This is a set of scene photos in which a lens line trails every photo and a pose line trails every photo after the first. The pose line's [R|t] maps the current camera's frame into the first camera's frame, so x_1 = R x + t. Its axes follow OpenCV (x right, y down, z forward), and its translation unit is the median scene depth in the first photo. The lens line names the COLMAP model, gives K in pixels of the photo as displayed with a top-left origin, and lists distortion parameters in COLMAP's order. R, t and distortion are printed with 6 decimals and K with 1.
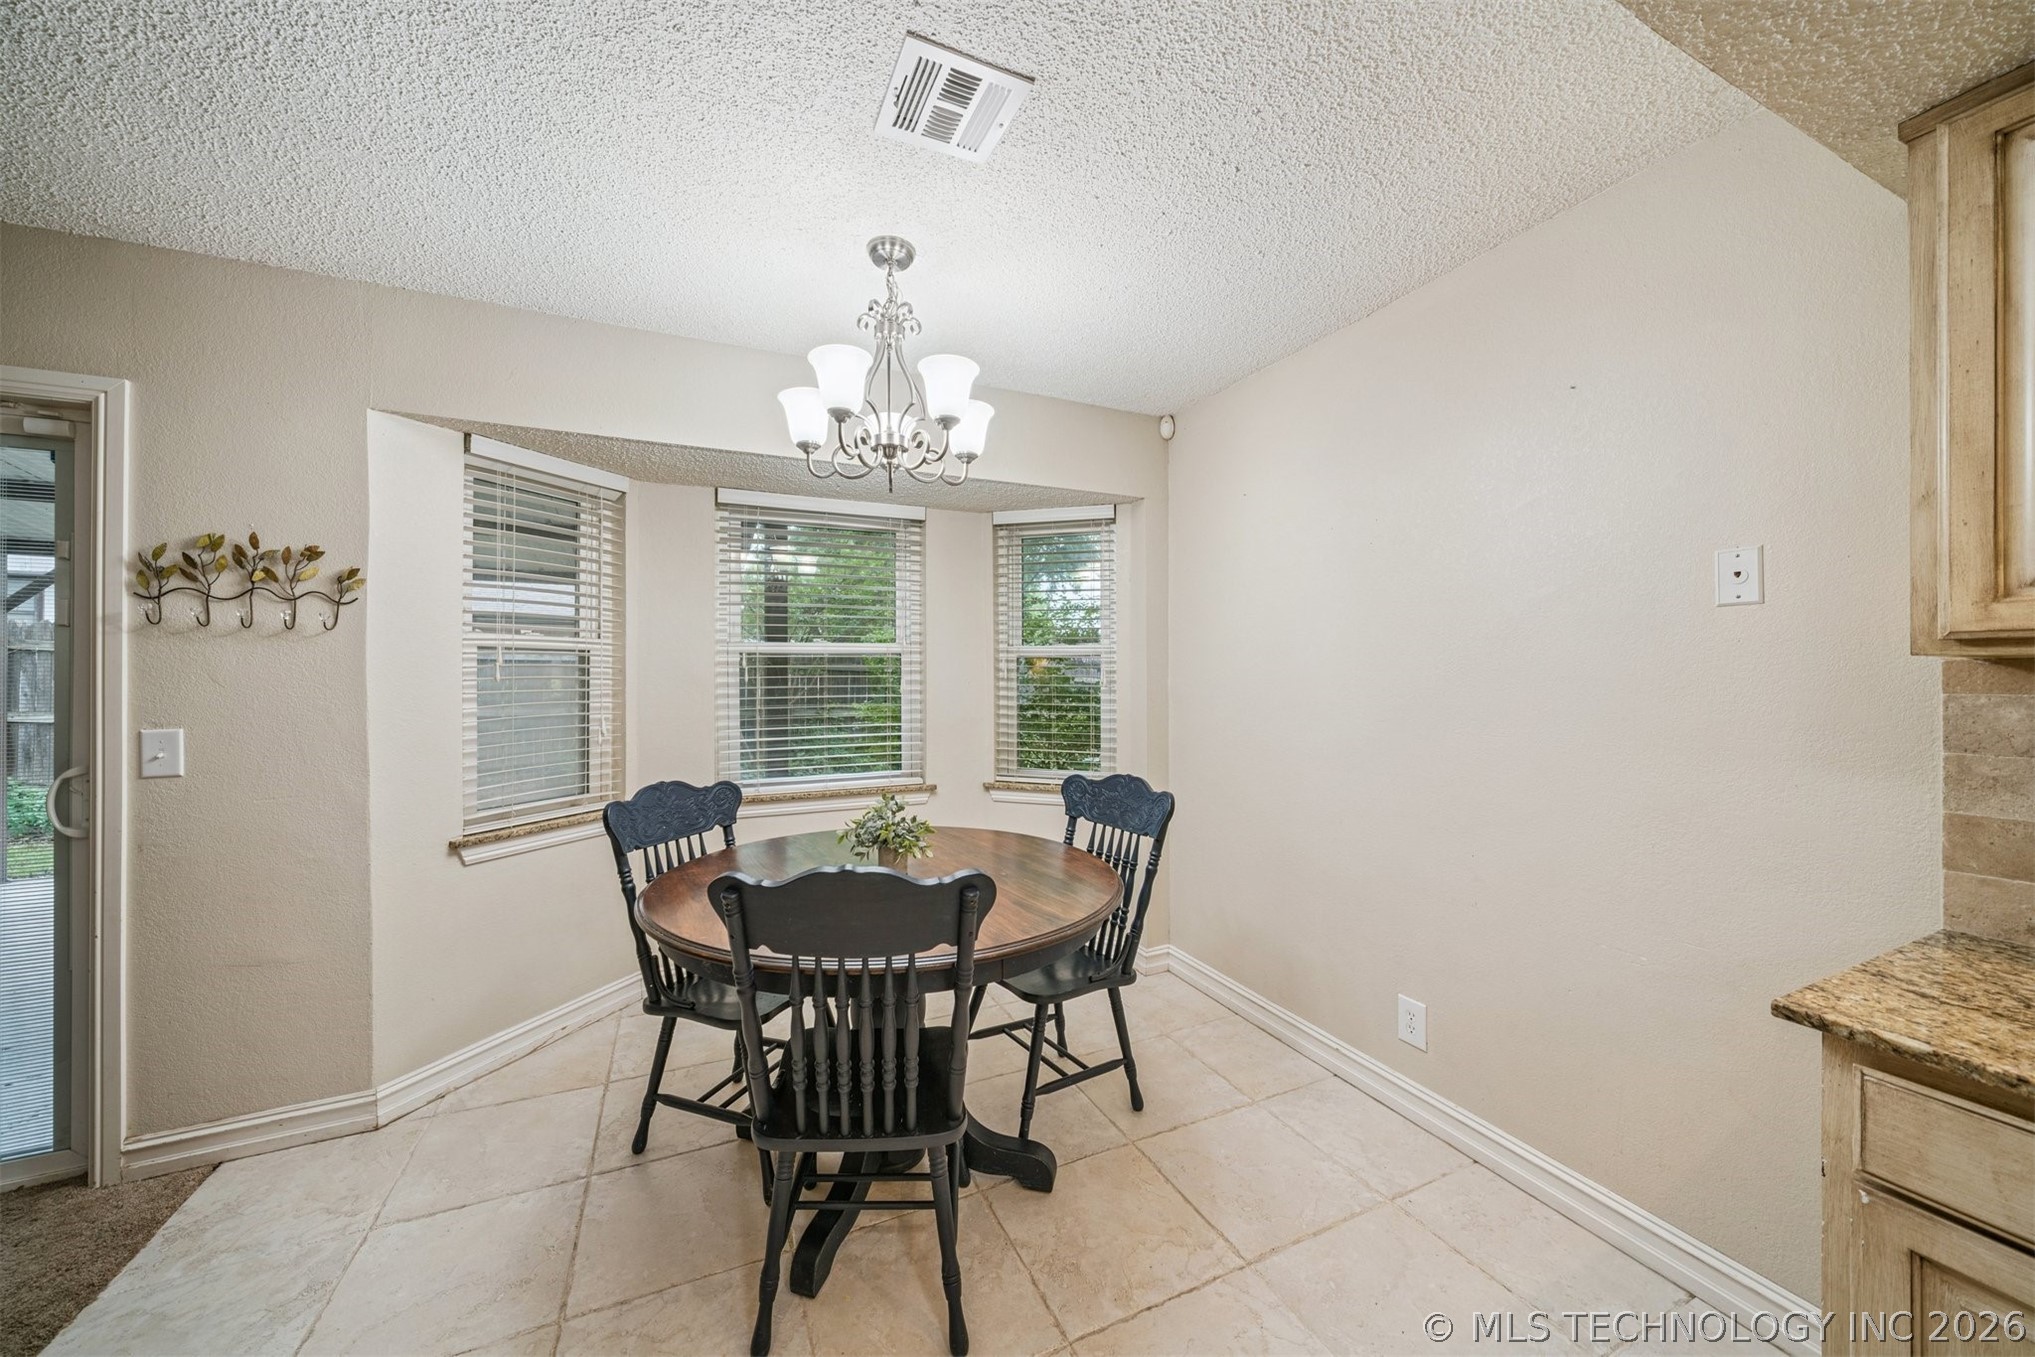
lens RADIAL K [[707.6, 0, 1008.5], [0, 707.6, 667.2], [0, 0, 1]] dist [-0.010688, 0.000428]
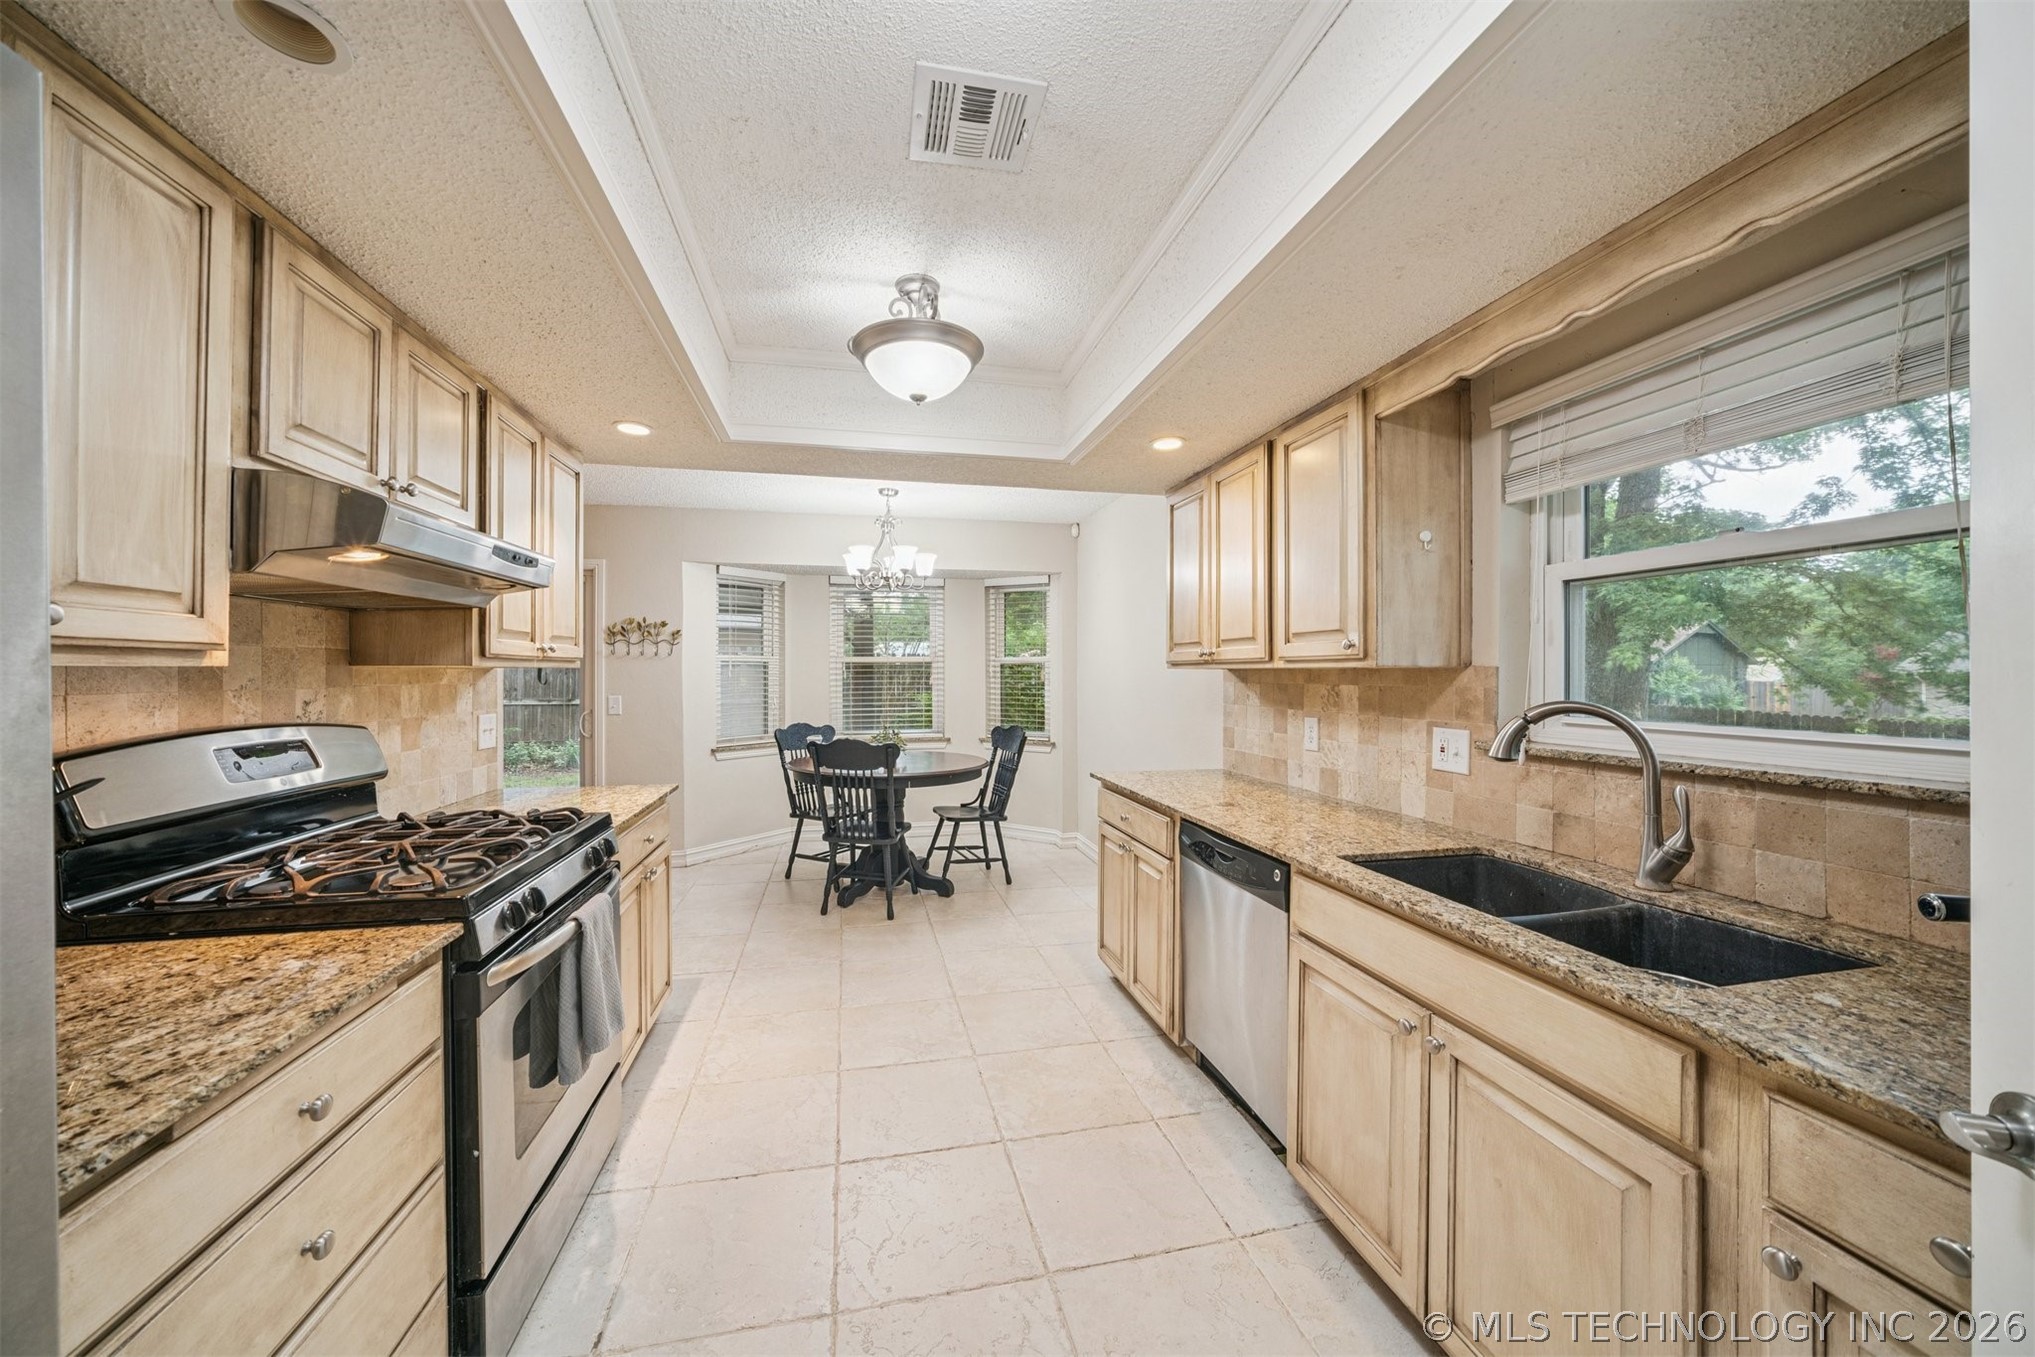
lens RADIAL K [[704.3, 0, 1007.8], [0, 704.3, 666.0], [0, 0, 1]] dist [-0.000907, 0.000138]
pose [[0.979621, -0.000592, -0.200854, 0.629874], [0.000216, 0.999998, -0.001894, -0.011664], [0.200855, 0.001812, 0.979619, -1.094211]]
